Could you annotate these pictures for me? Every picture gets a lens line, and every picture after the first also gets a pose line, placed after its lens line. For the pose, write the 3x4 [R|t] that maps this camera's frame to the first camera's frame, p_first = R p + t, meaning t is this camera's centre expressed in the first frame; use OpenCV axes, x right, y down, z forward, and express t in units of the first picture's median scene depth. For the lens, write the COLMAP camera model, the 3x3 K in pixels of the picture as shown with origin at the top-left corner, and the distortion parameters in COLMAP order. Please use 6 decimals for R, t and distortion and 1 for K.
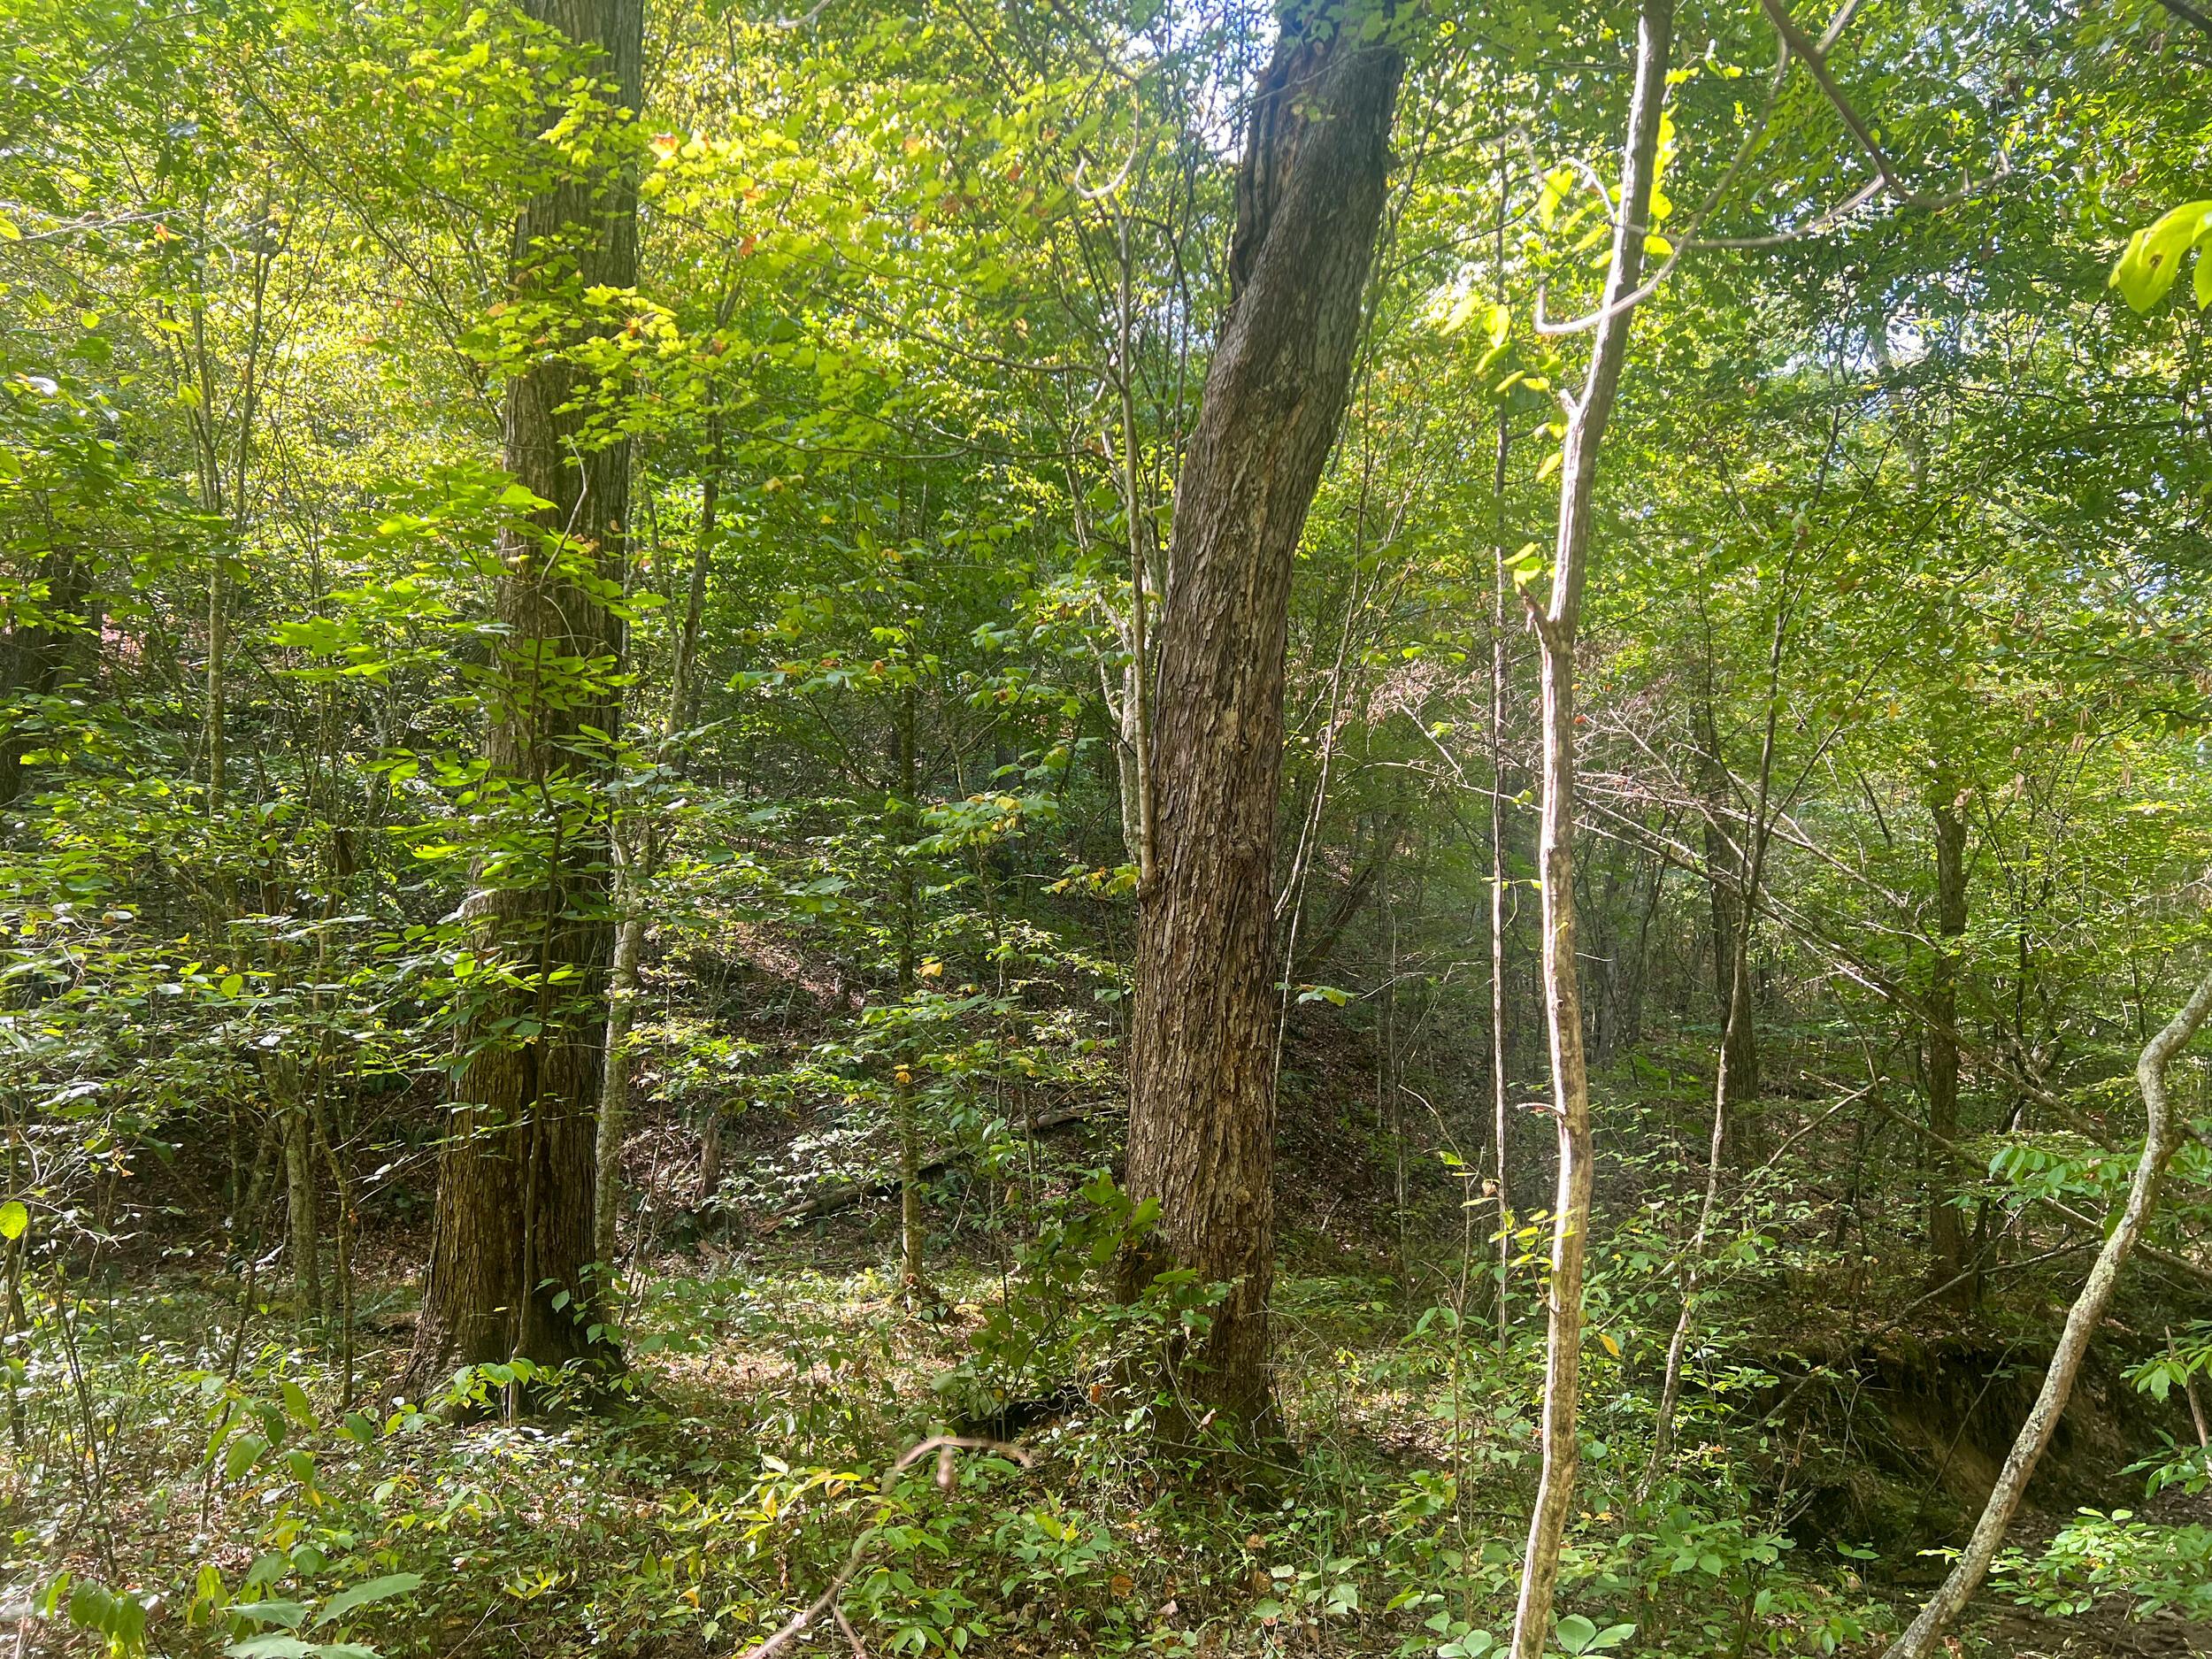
lens RADIAL K [[1562.1, 0, 1106.0], [0, 1562.1, 829.5], [0, 0, 1]] dist [0.006989, -0.003104]
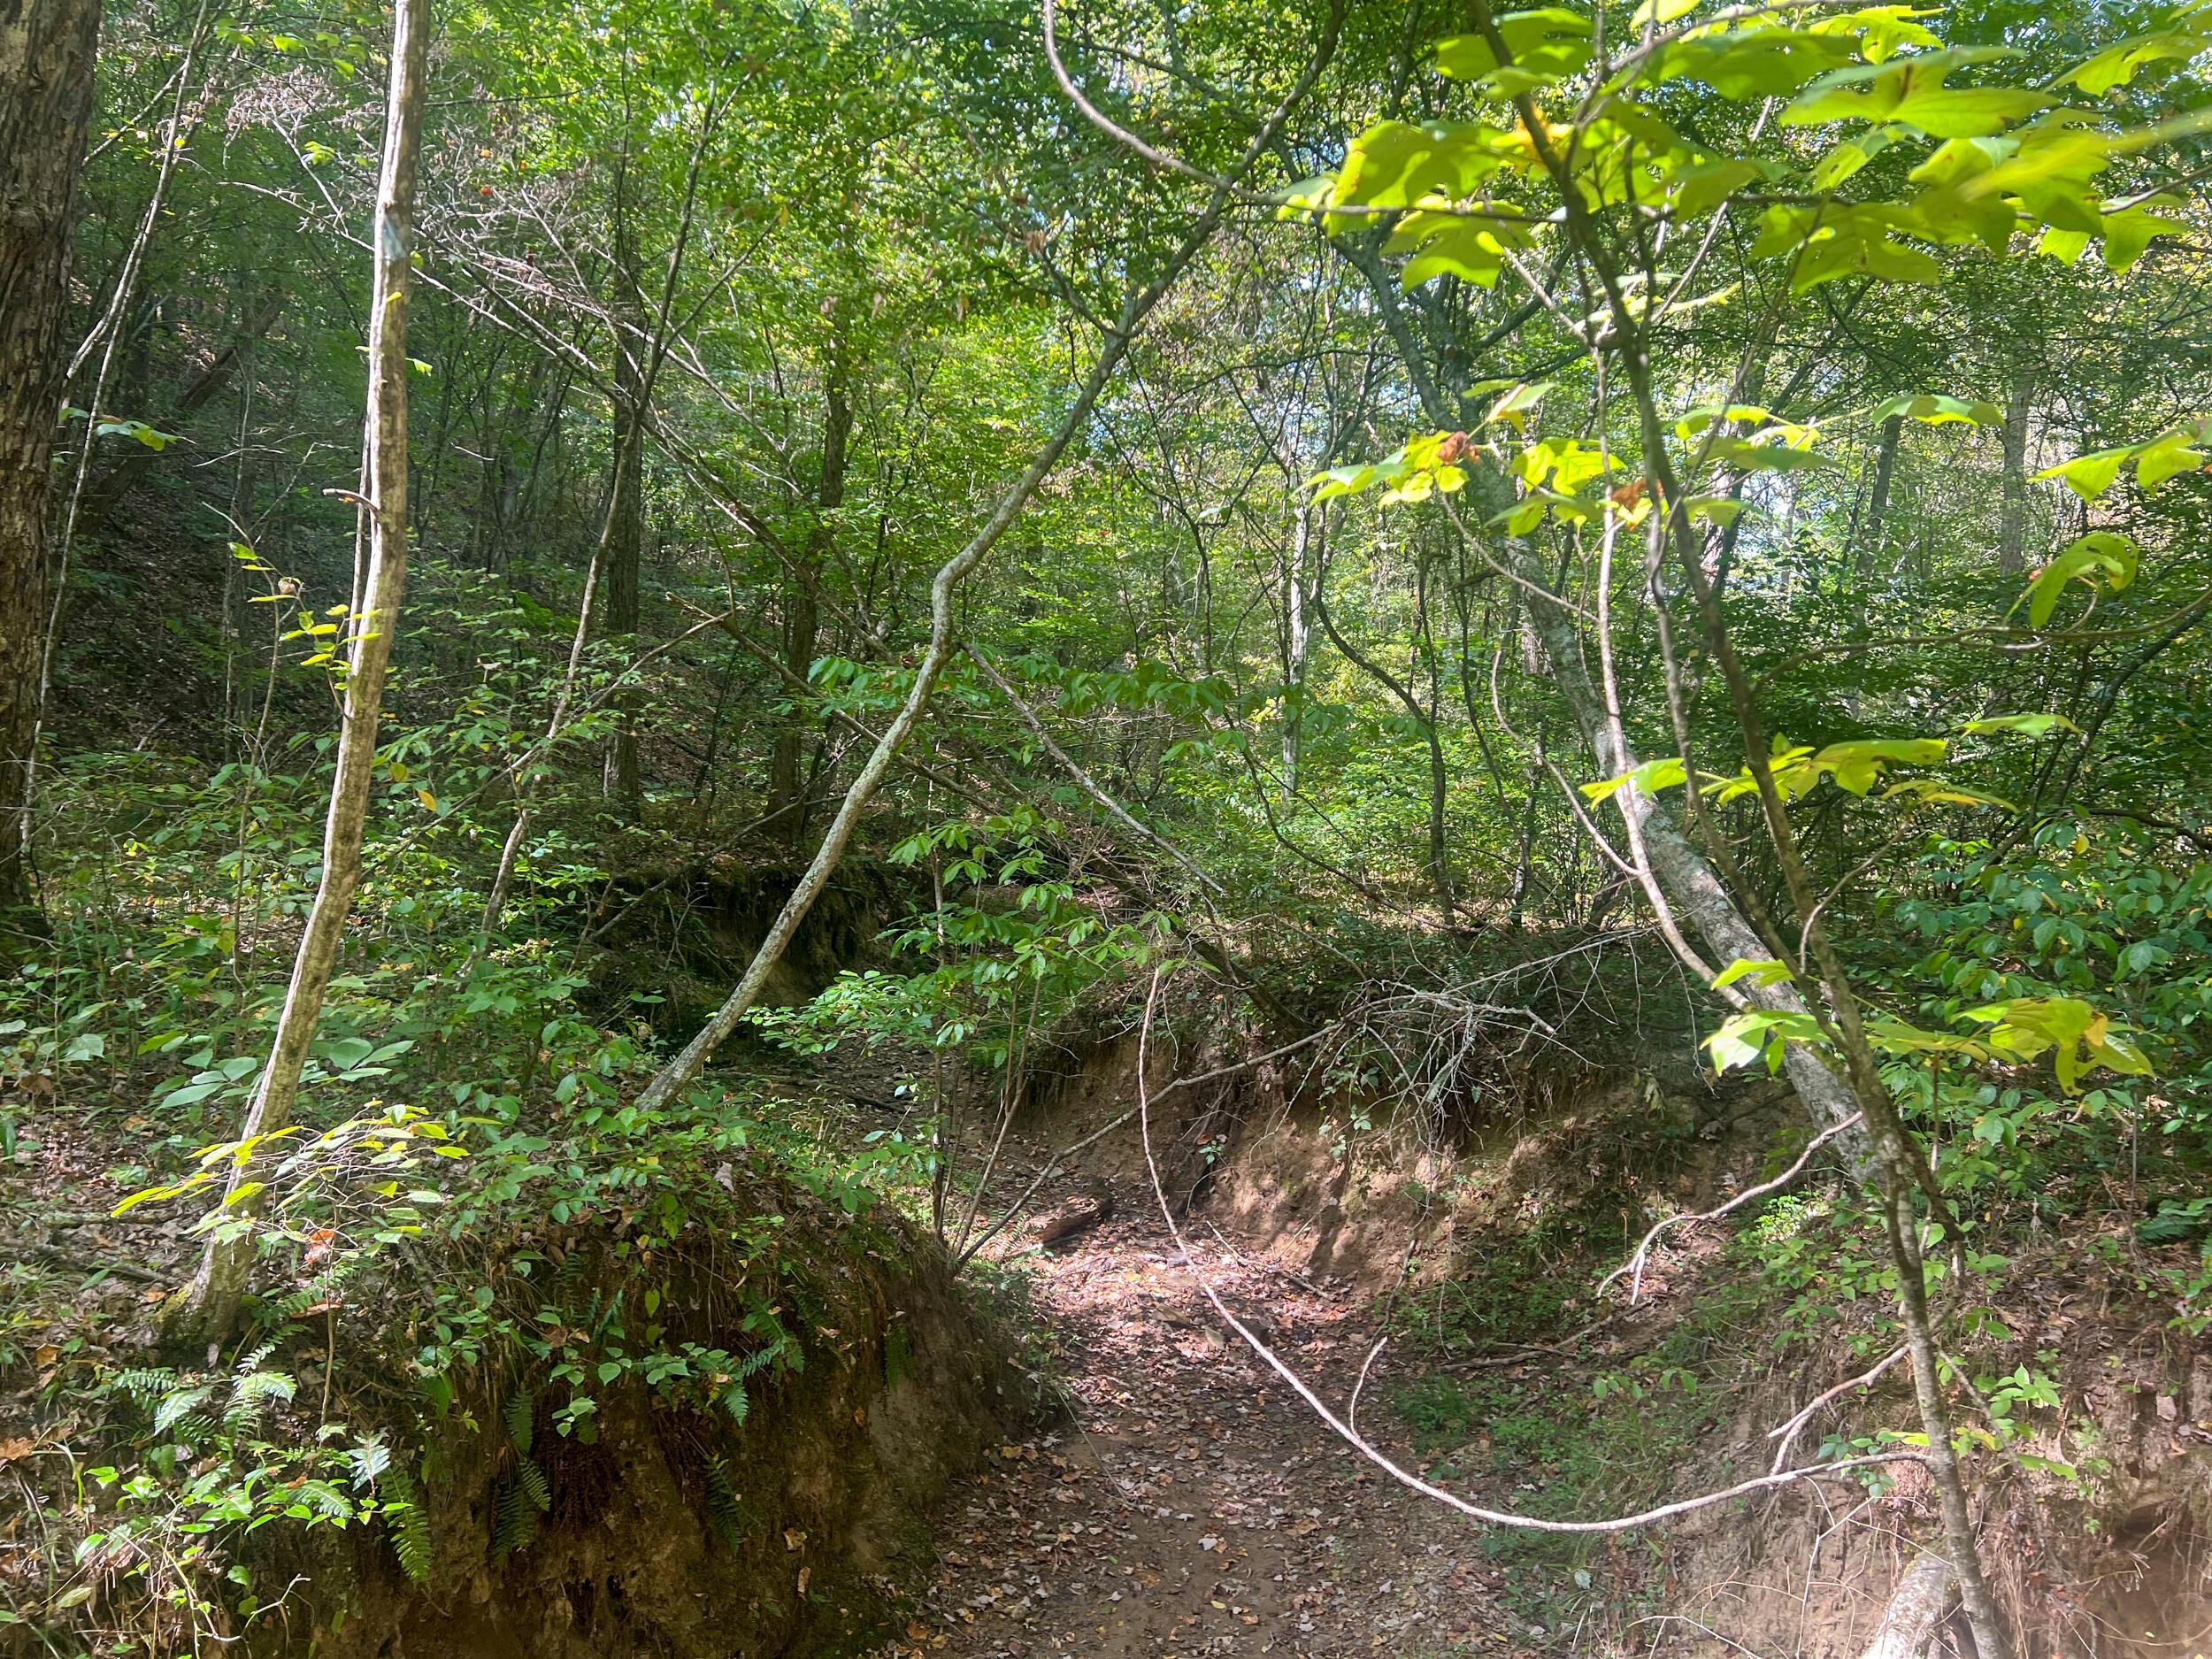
lens RADIAL K [[1591.5, 0, 1106.0], [0, 1591.5, 829.5], [0, 0, 1]] dist [-0.023924, 0.005144]
pose [[0.792132, 0.029919, 0.609616, 0.050341], [-0.164804, 0.972183, 0.166432, 0.102402], [-0.587679, -0.232303, 0.775029, -0.016957]]
